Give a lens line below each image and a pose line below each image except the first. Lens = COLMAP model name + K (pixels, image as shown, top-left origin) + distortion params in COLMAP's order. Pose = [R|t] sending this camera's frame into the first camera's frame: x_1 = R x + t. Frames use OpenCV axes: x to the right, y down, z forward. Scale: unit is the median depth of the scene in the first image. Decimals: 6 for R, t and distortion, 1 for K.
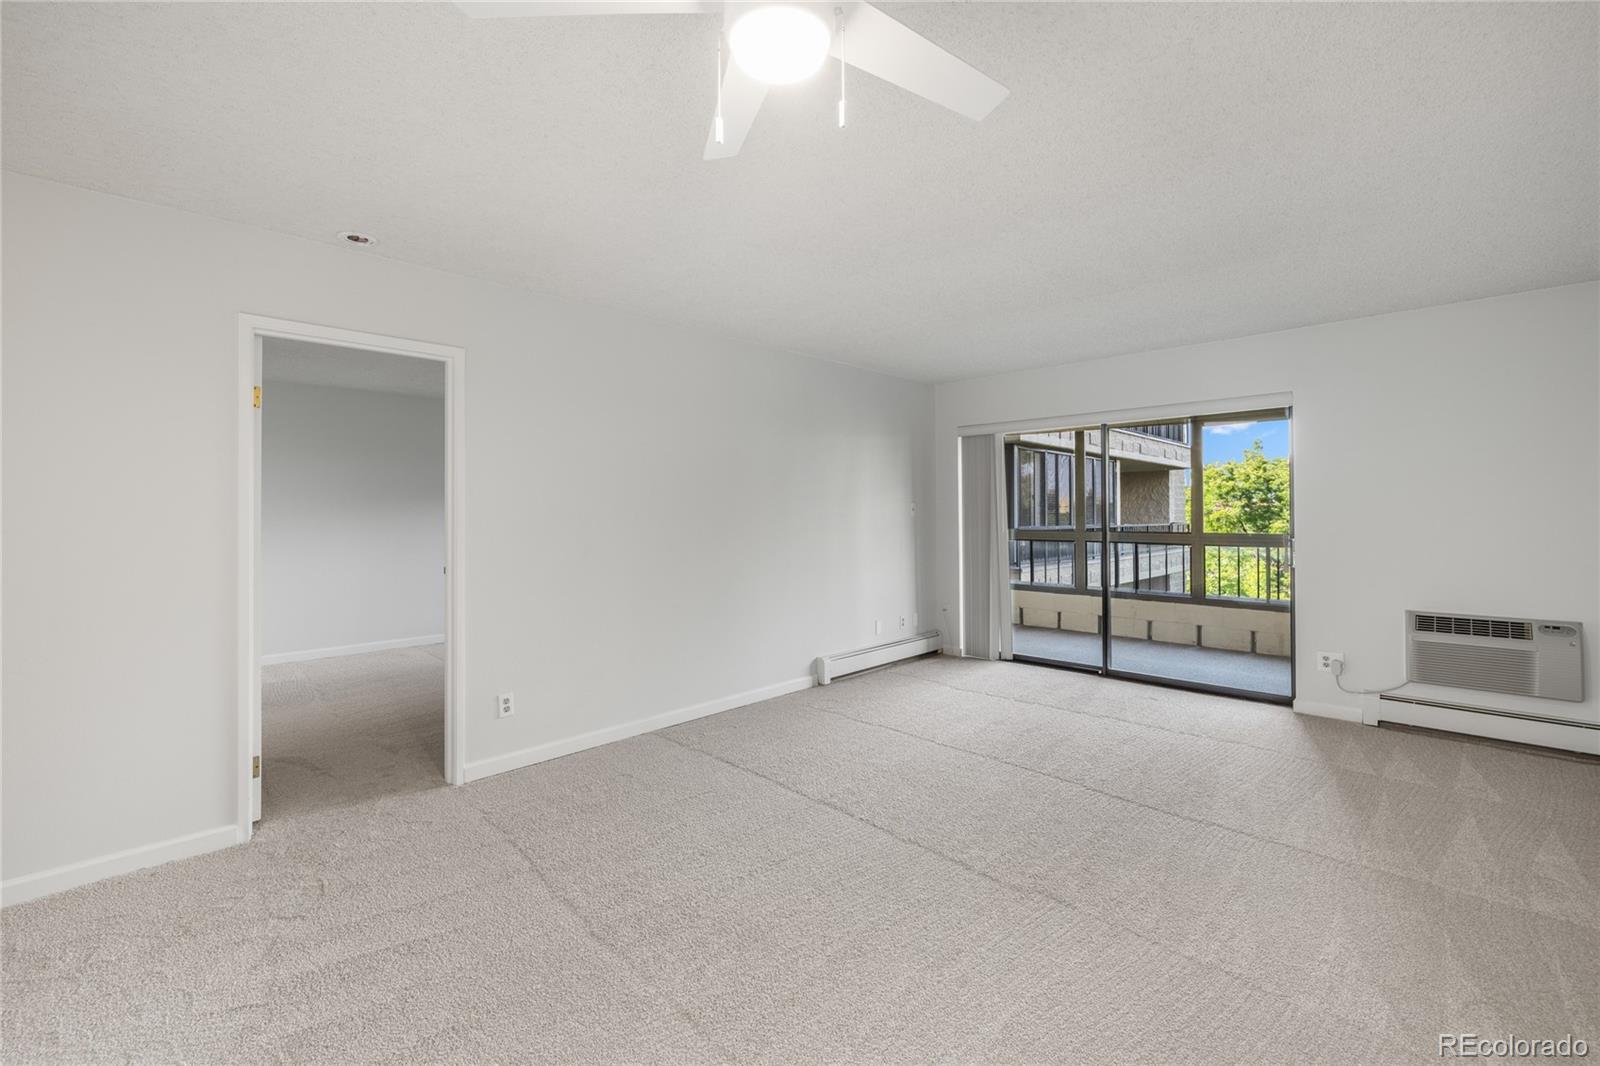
lens RADIAL K [[690.7, 0, 775.4], [0, 690.7, 514.0], [0, 0, 1]] dist [-0.000997, -0.000283]
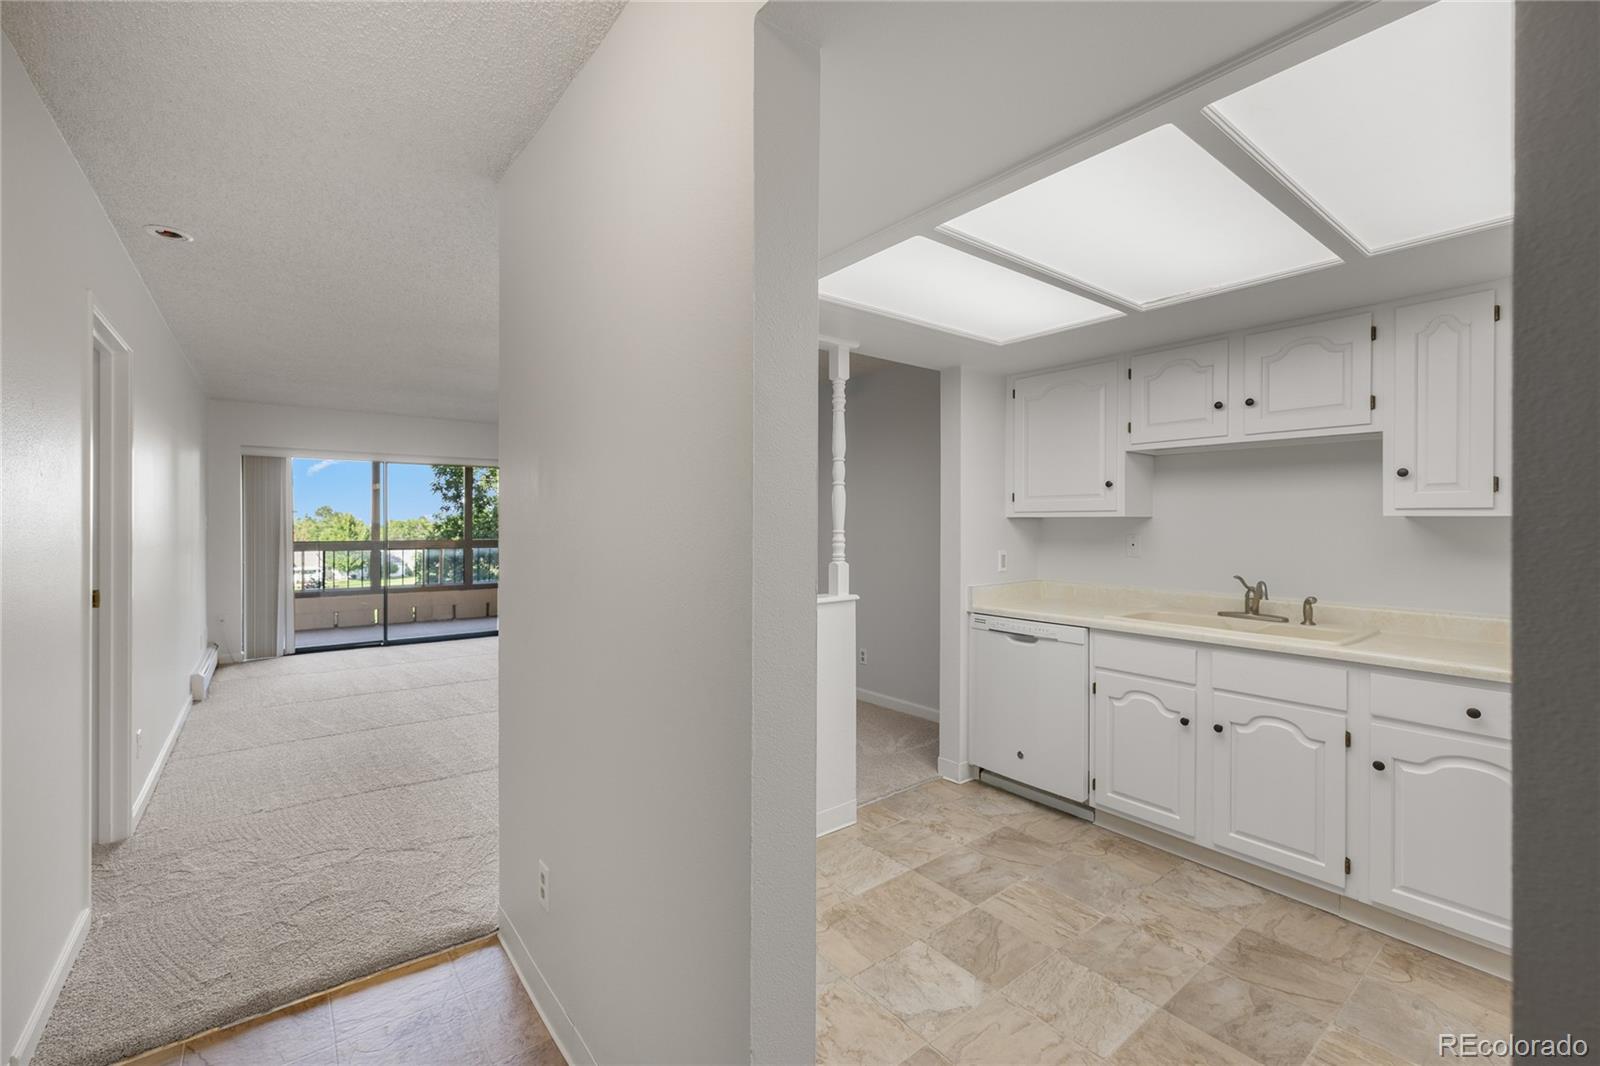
lens RADIAL K [[673.7, 0, 790.2], [0, 673.7, 526.6], [0, 0, 1]] dist [0.000873, 0.001829]
pose [[0.127318, 0.000032, 0.991862, -0.743408], [-0.004065, 0.999992, 0.000490, -0.004532], [-0.991854, -0.004094, 0.127317, 0.034839]]
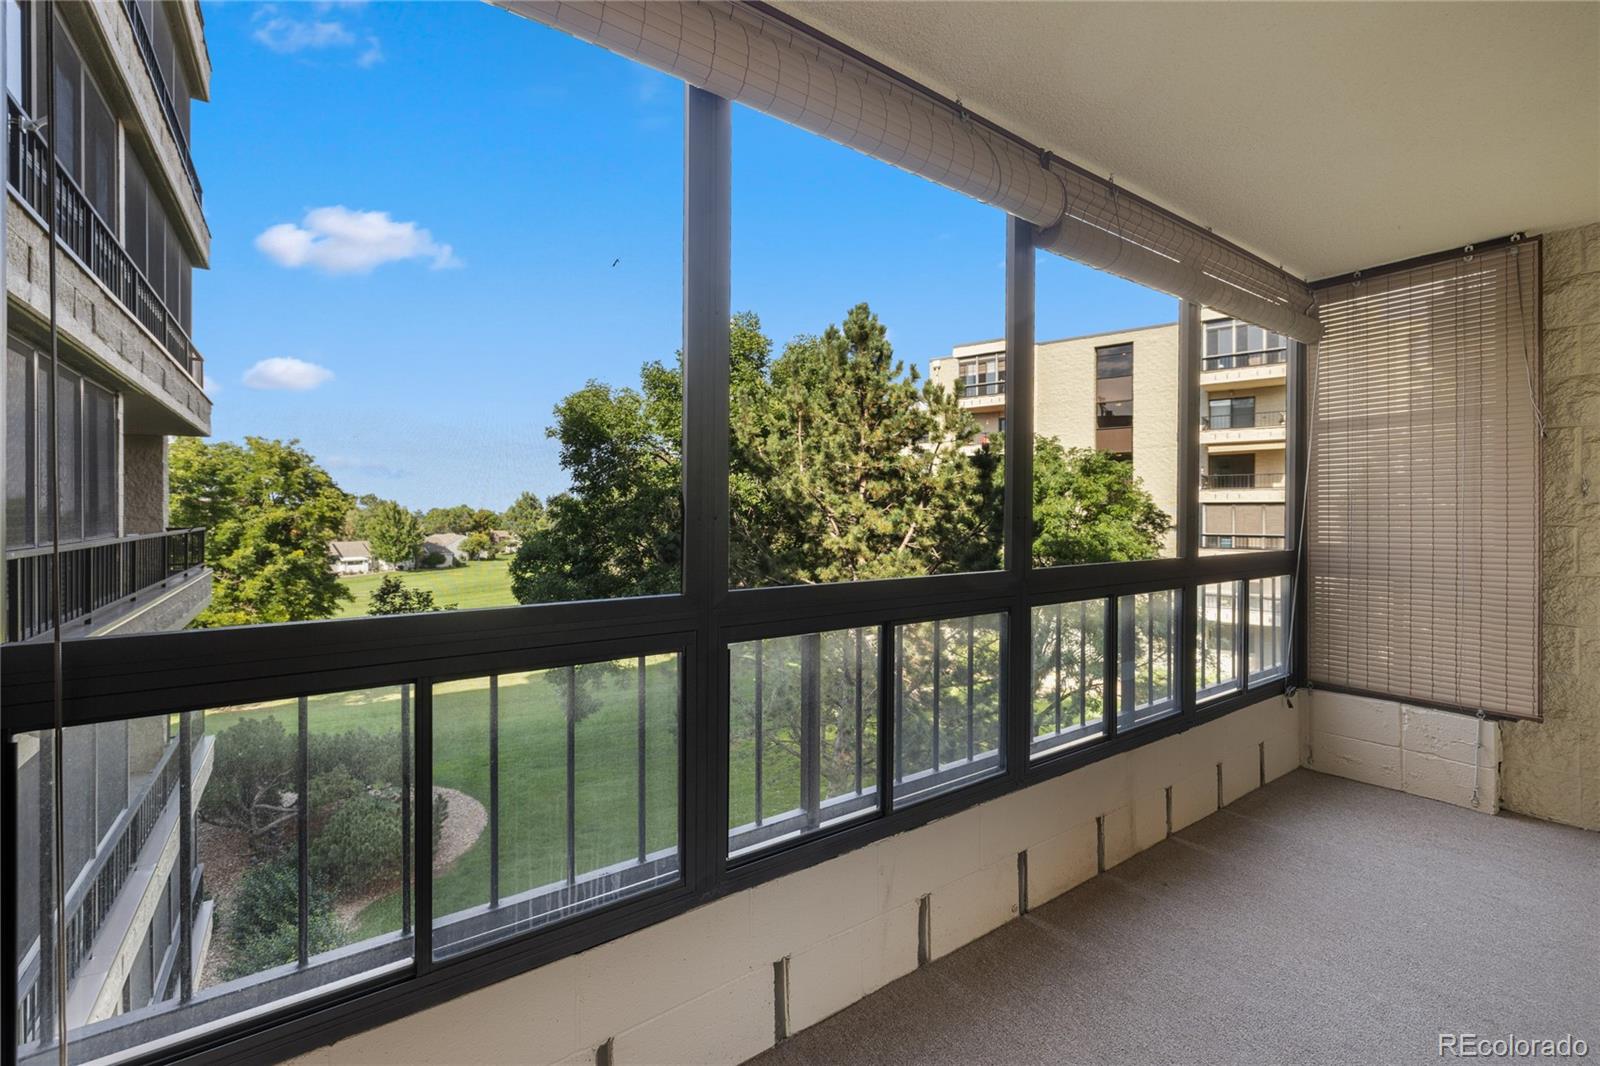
lens RADIAL K [[673.7, 0, 801.6], [0, 673.7, 511.1], [0, 0, 1]] dist [0.000873, 0.001829]
pose [[0.155420, 0.005546, 0.987833, 0.343181], [-0.002879, 0.999983, -0.005161, 0.000772], [-0.987844, -0.002042, 0.155434, 1.332143]]
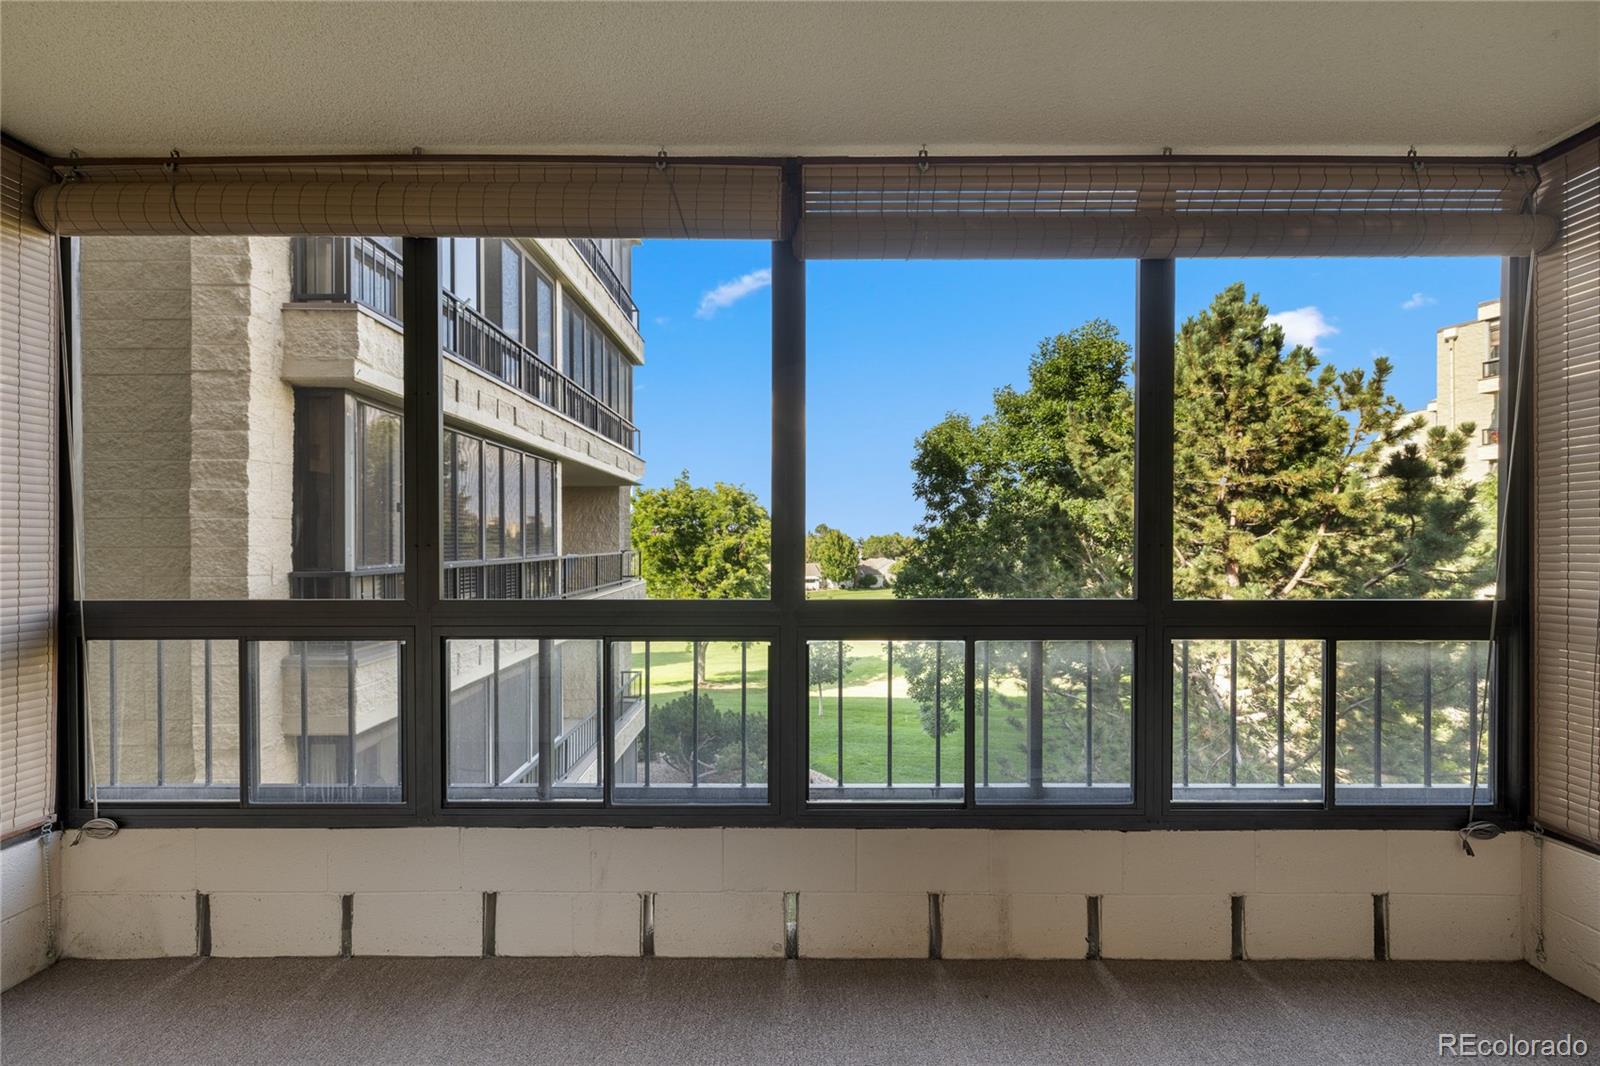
lens RADIAL K [[673.7, 0, 805.6], [0, 673.7, 539.0], [0, 0, 1]] dist [0.000873, 0.001829]
pose [[0.689717, 0.003656, 0.724070, 0.492493], [-0.003727, 0.999992, -0.001500, -0.000891], [-0.724070, -0.001664, 0.689725, 0.979799]]
